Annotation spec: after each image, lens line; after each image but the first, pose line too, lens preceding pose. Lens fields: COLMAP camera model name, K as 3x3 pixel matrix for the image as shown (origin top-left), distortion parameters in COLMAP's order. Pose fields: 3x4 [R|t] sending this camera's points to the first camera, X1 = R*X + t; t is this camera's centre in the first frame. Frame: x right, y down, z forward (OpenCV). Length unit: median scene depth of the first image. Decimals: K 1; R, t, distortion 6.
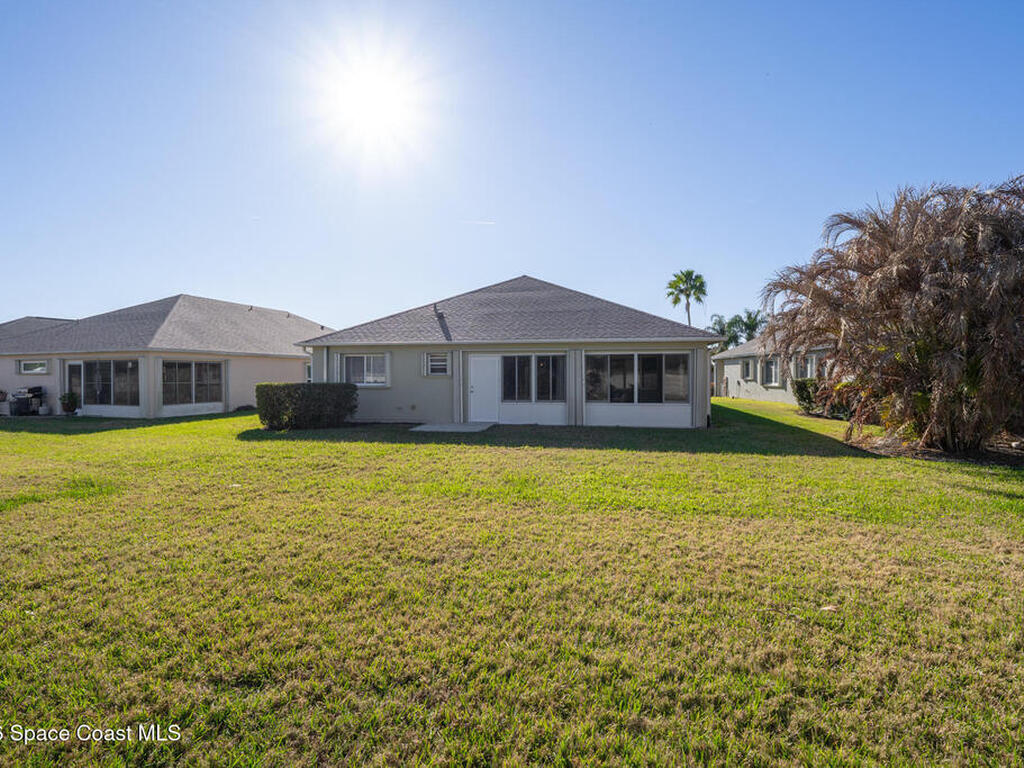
lens RADIAL K [[483.0, 0, 512.0], [0, 483.0, 384.0], [0, 0, 1]] dist [0.003294, 0.000985]
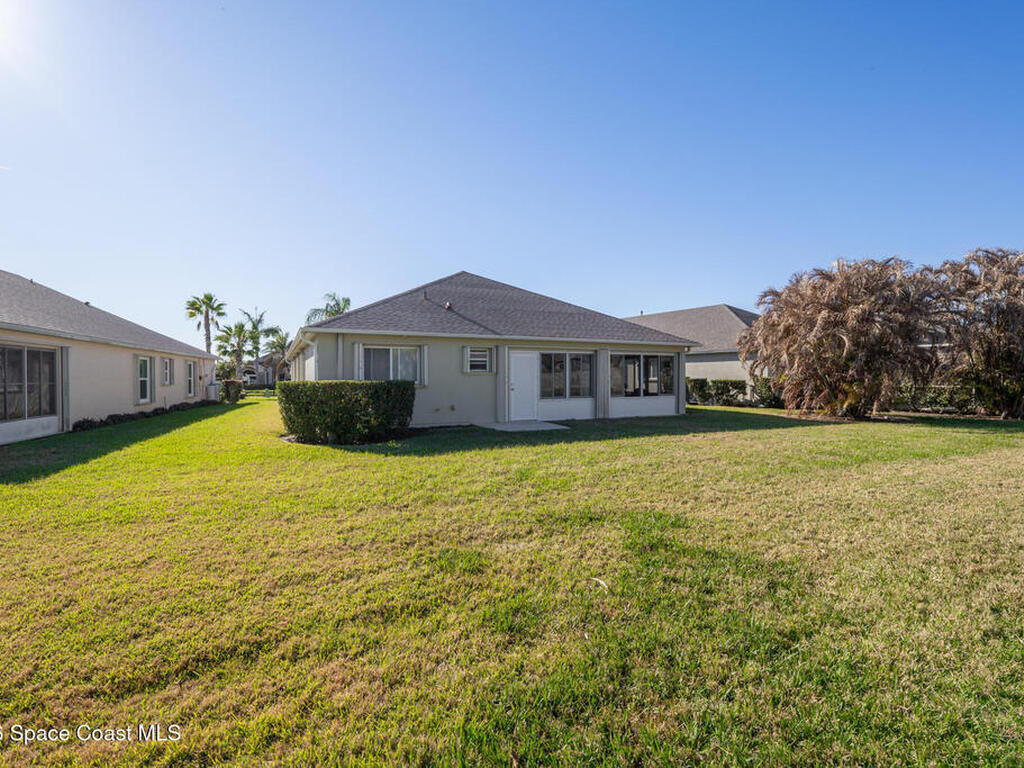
lens RADIAL K [[483.0, 0, 512.0], [0, 483.0, 384.0], [0, 0, 1]] dist [0.003294, 0.000985]
pose [[0.800016, -0.011436, 0.599870, -0.679057], [0.006360, 0.999924, 0.010582, -0.005102], [-0.599945, -0.004651, 0.800027, 0.236521]]
